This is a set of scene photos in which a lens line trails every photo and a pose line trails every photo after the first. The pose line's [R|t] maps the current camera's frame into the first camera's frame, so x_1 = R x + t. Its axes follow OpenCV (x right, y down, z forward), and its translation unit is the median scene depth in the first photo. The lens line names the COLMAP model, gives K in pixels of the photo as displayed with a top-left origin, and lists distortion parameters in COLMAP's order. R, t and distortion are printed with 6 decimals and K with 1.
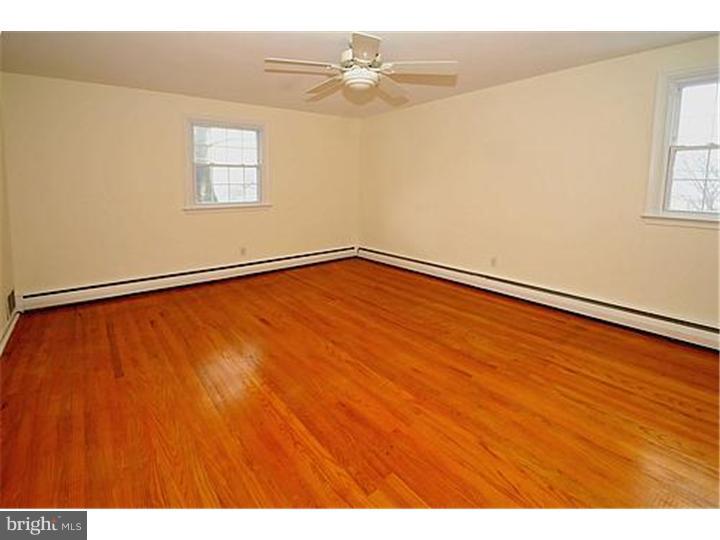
lens RADIAL K [[342.3, 0, 360.0], [0, 342.3, 270.0], [0, 0, 1]] dist [-0.001549, -0.000379]
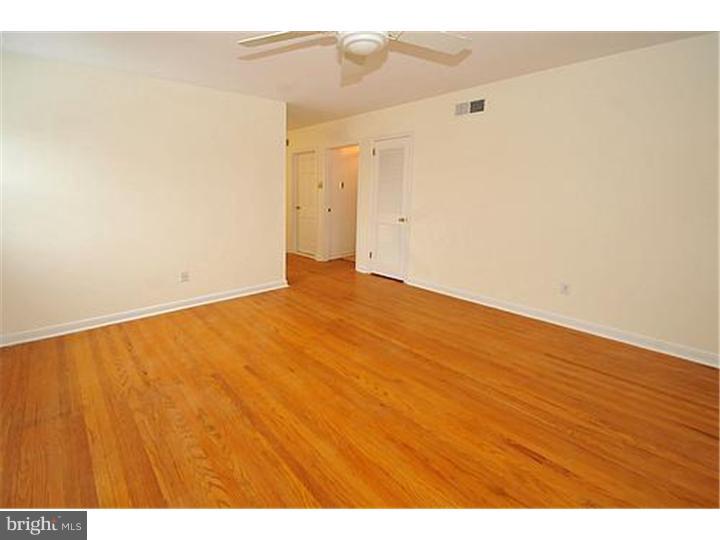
lens RADIAL K [[342.3, 0, 360.0], [0, 342.3, 270.0], [0, 0, 1]] dist [-0.001549, -0.000379]
pose [[-0.997894, 0.021933, -0.061039, 0.008622], [-0.008813, 0.886510, 0.462626, -0.445219], [0.064259, 0.462190, -0.884450, 1.693998]]
